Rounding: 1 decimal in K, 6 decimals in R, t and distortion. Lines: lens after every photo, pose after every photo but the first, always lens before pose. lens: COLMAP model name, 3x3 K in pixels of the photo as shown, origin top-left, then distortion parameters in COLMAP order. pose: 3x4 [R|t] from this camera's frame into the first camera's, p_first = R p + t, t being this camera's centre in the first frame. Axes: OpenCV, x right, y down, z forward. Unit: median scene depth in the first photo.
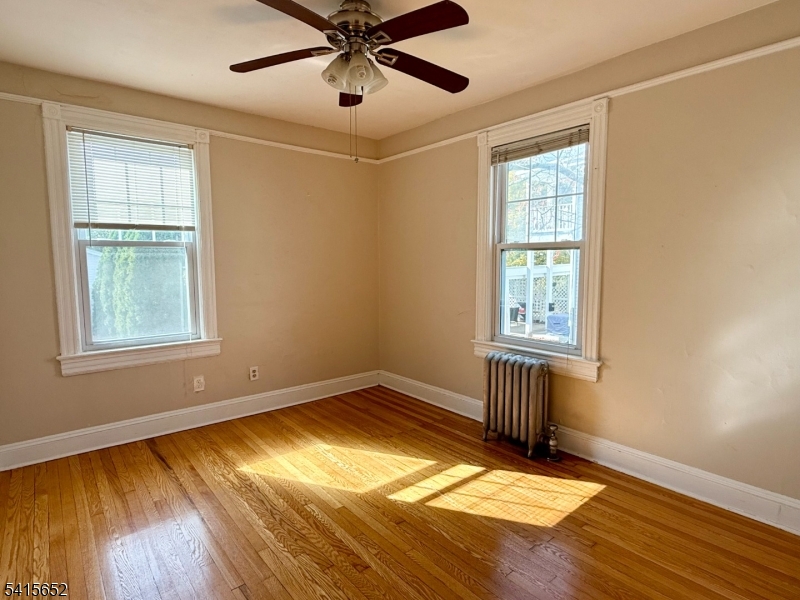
lens RADIAL K [[439.2, 0, 393.5], [0, 439.2, 300.8], [0, 0, 1]] dist [0.001505, 0.001025]
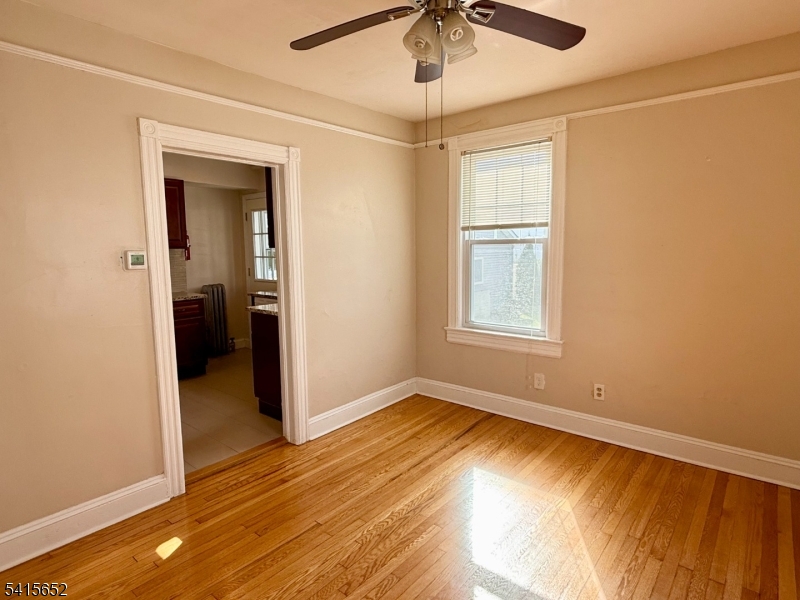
lens RADIAL K [[439.2, 0, 393.5], [0, 439.2, 300.8], [0, 0, 1]] dist [0.001505, 0.001025]
pose [[0.197131, 0.117688, -0.973288, 0.464582], [-0.080879, 0.991337, 0.103489, -0.072428], [0.977035, 0.058318, 0.204942, 0.500739]]
